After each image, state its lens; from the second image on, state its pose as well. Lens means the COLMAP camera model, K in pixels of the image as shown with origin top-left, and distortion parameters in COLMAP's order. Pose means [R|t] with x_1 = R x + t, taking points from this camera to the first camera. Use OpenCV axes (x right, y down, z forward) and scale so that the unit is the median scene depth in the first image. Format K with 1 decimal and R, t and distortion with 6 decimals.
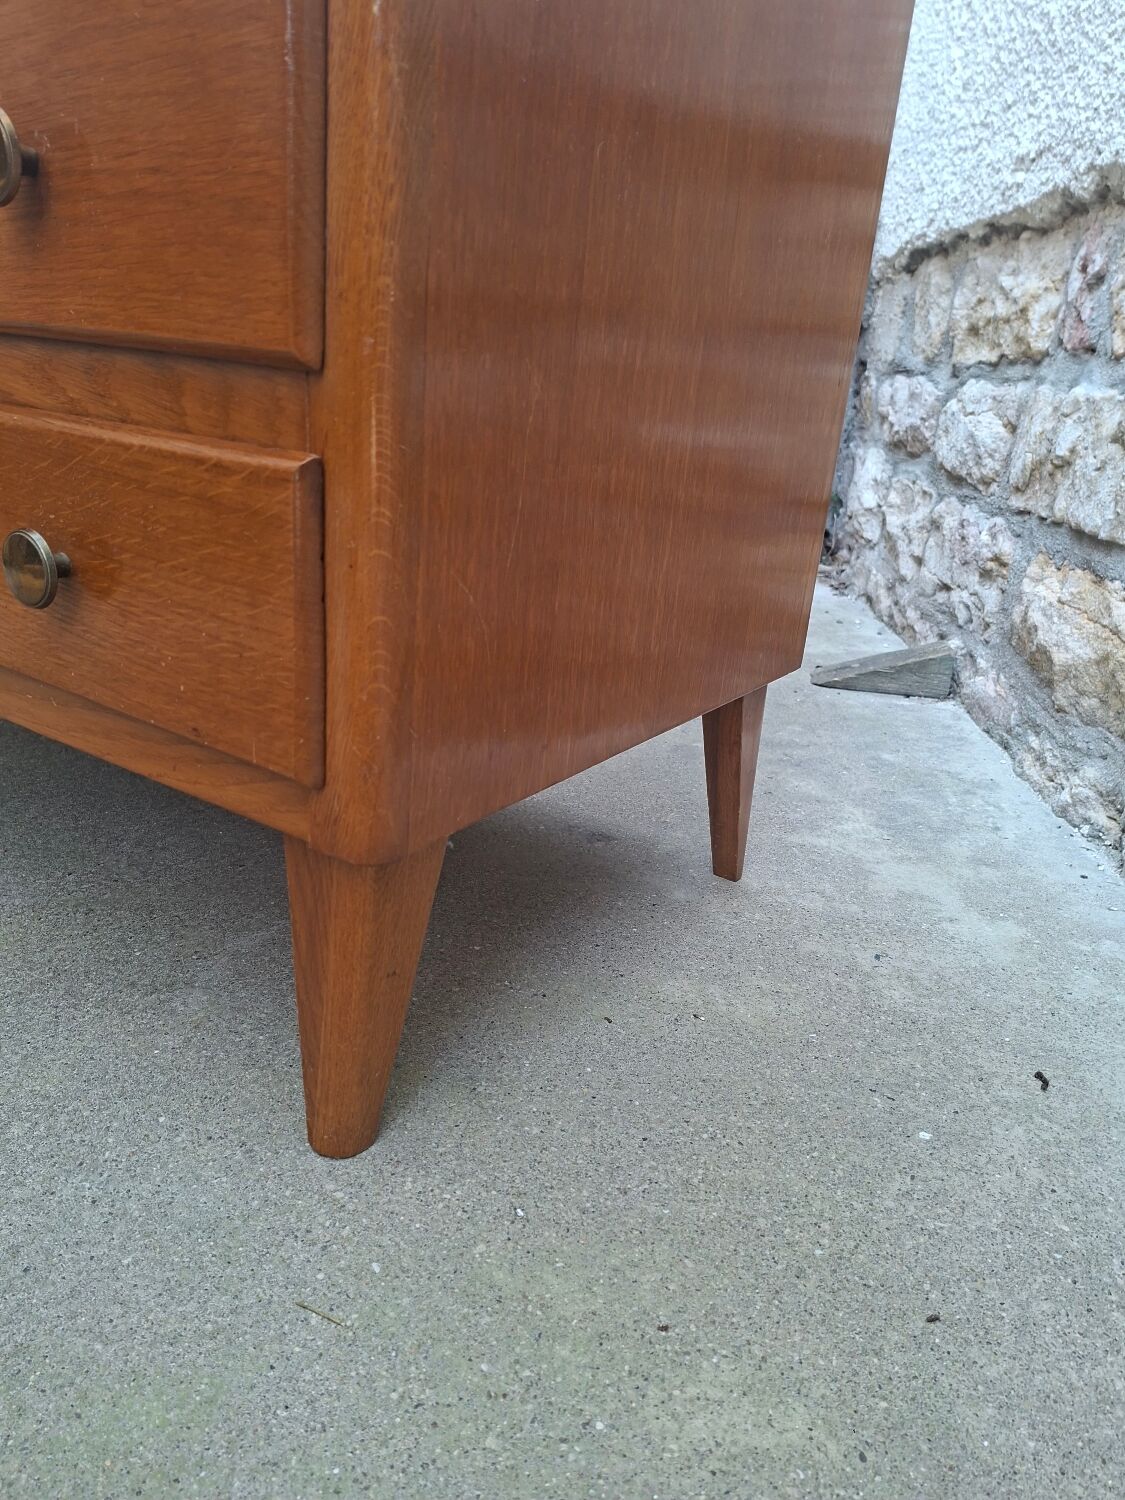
lens RADIAL K [[1037.4, 0, 556.5], [0, 1037.4, 749.1], [0, 0, 1]] dist [0.059070, -0.057770]
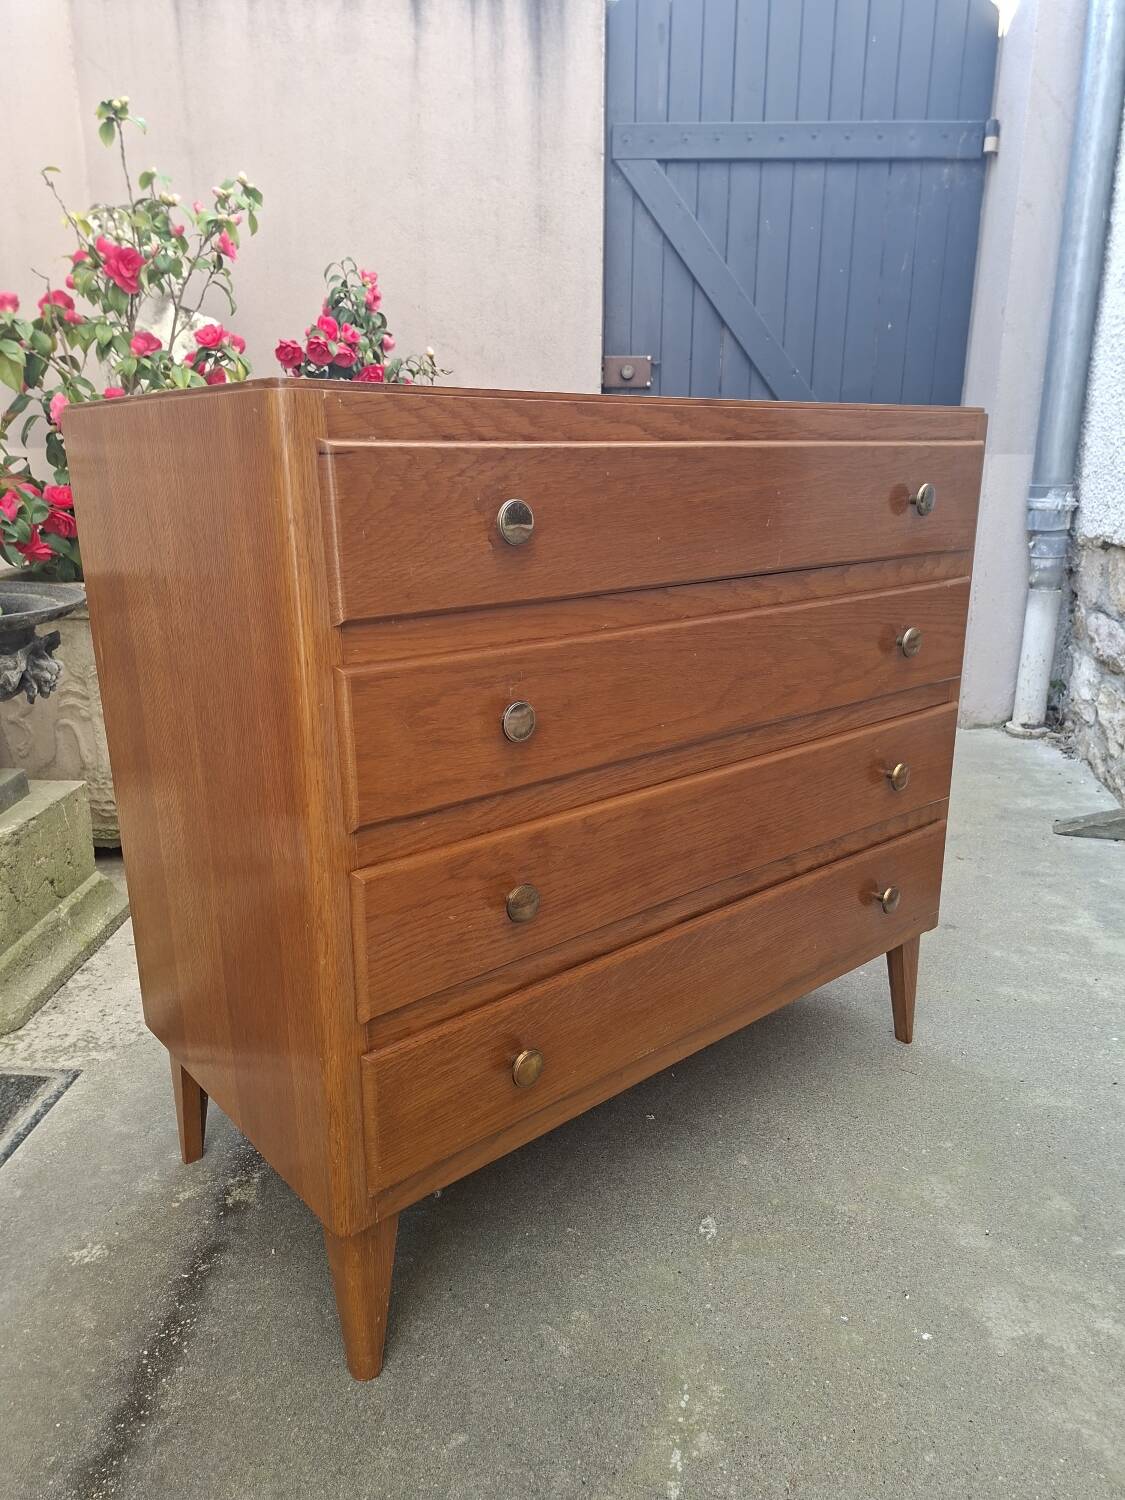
lens RADIAL K [[1037.4, 0, 571.9], [0, 1037.4, 759.1], [0, 0, 1]] dist [0.059070, -0.057770]
pose [[0.982614, -0.037411, -0.181850, -0.314226], [0.022221, 0.996145, -0.084864, -0.089255], [0.184324, 0.079347, 0.979657, -1.232557]]
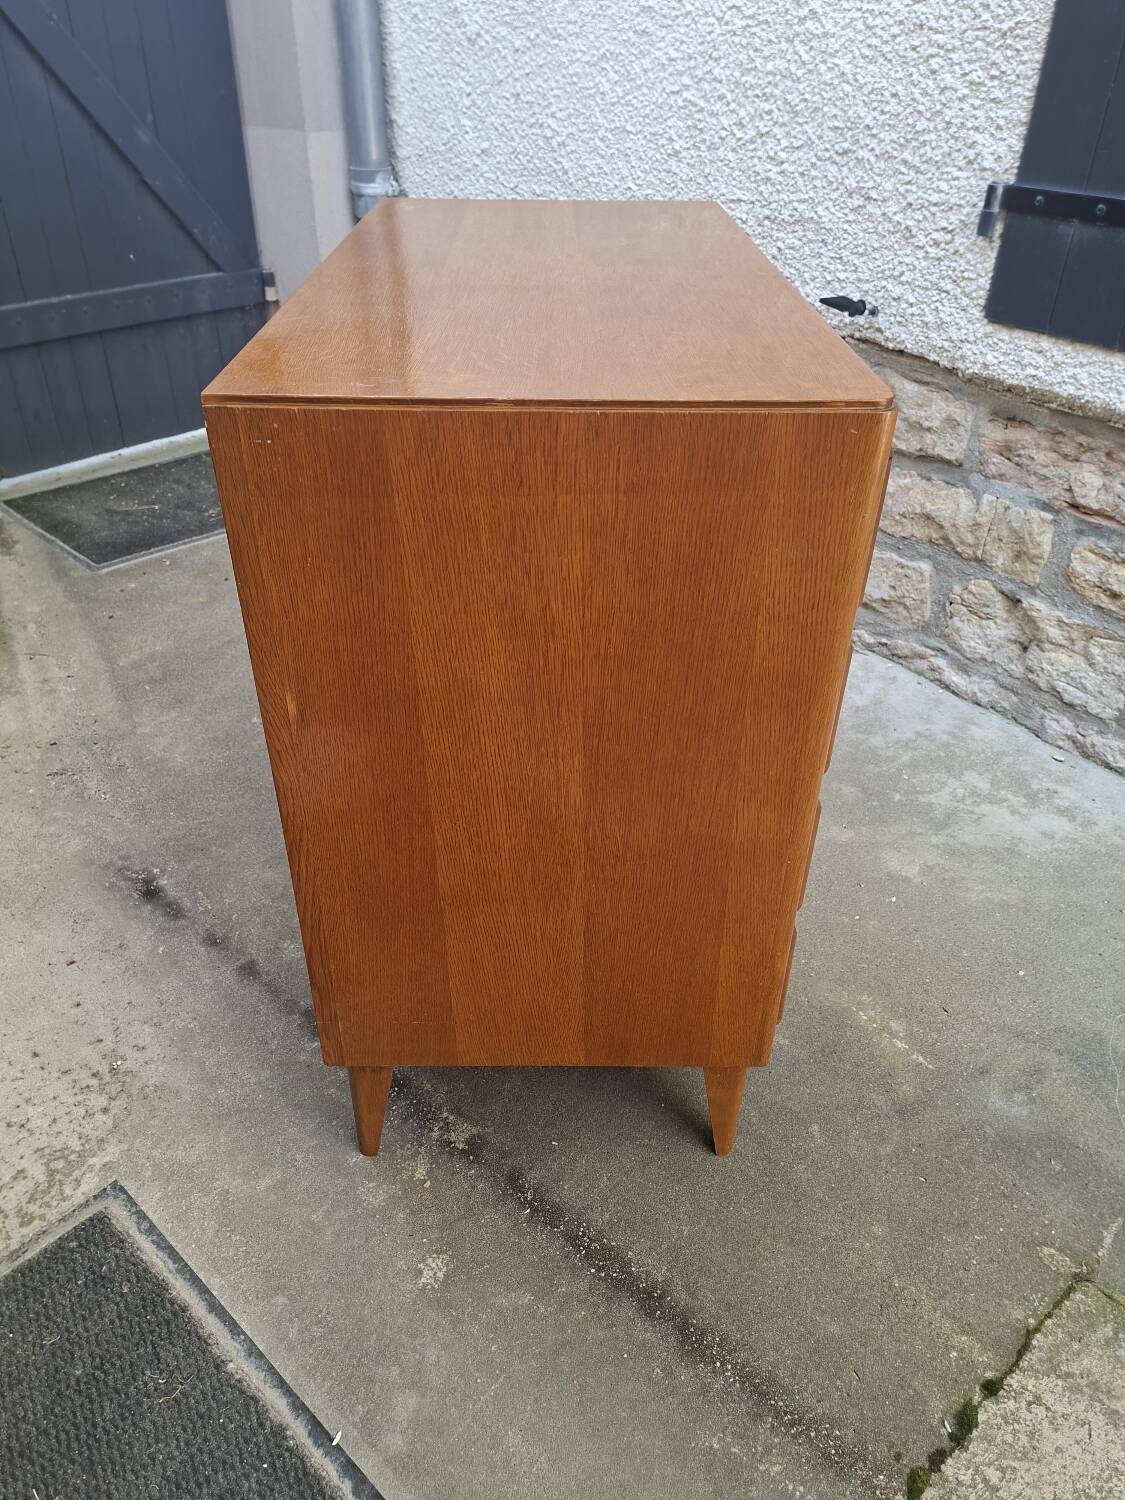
lens RADIAL K [[1037.4, 0, 555.6], [0, 1037.4, 757.8], [0, 0, 1]] dist [0.059070, -0.057770]
pose [[0.762614, -0.427620, 0.485346, -1.374146], [0.271004, 0.892509, 0.360534, -0.570571], [-0.587347, -0.143418, 0.796526, -1.041935]]
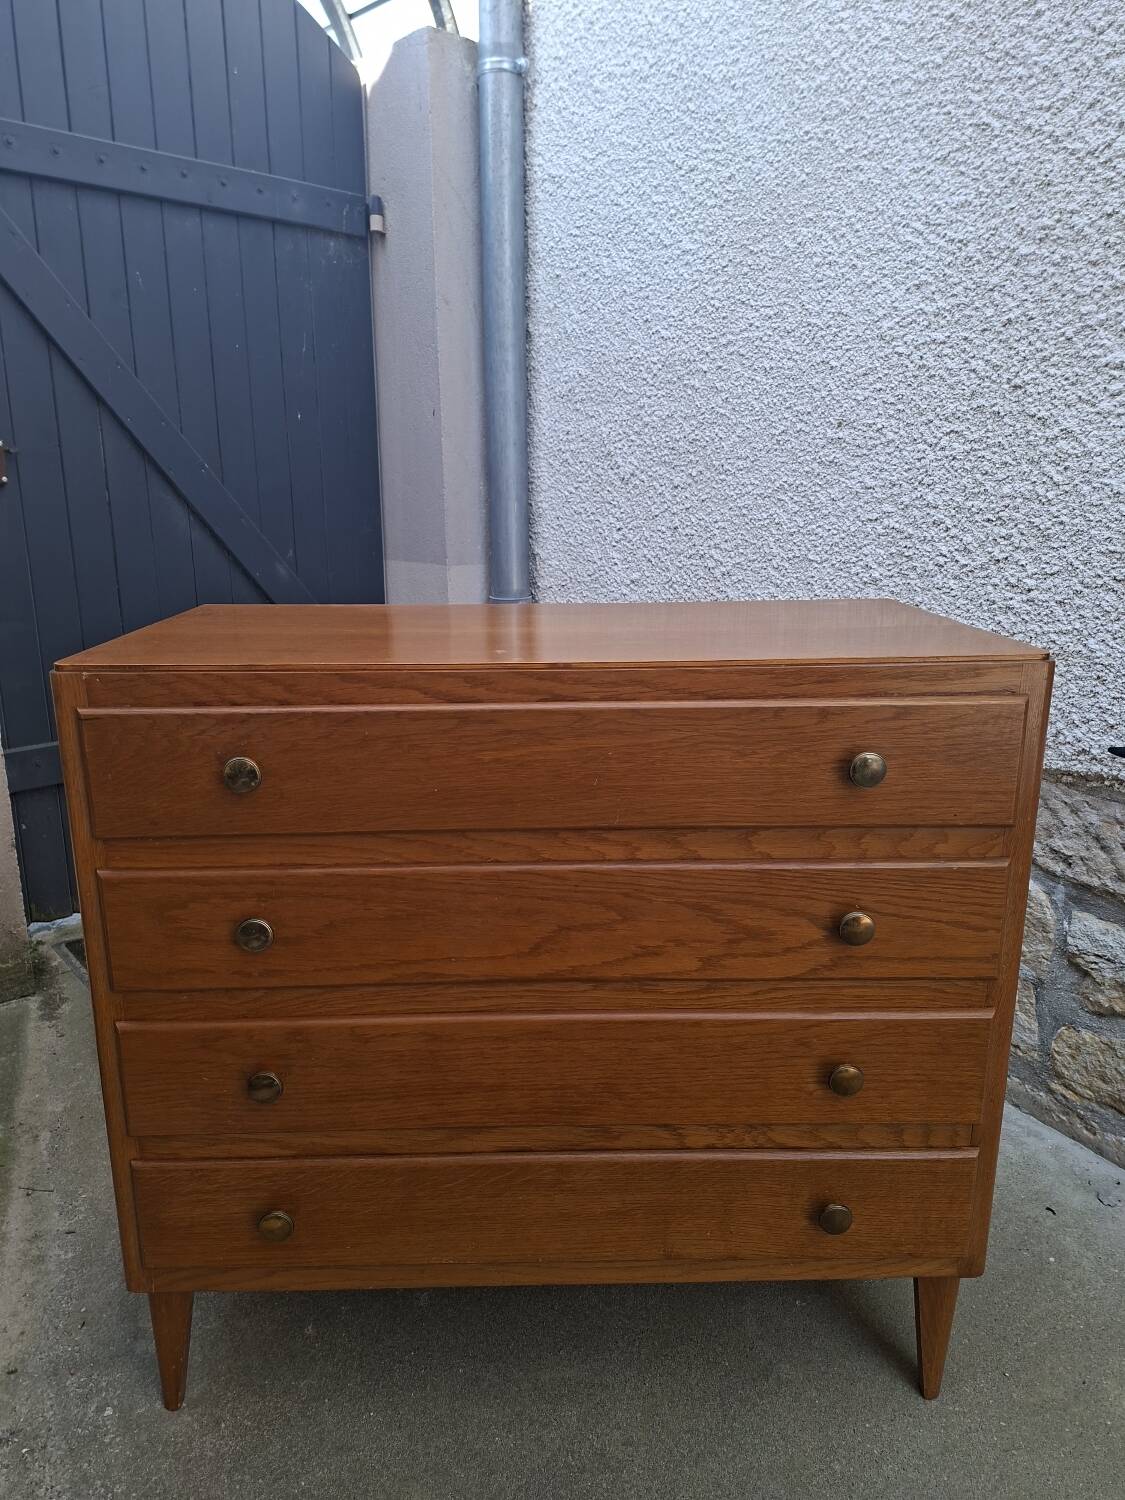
lens RADIAL K [[1037.4, 0, 544.7], [0, 1037.4, 752.8], [0, 0, 1]] dist [0.059070, -0.057770]
pose [[0.818944, -0.226851, 0.527132, -1.078808], [0.266499, 0.963835, 0.000758, -0.717548], [-0.508240, 0.139859, 0.849783, -0.432524]]
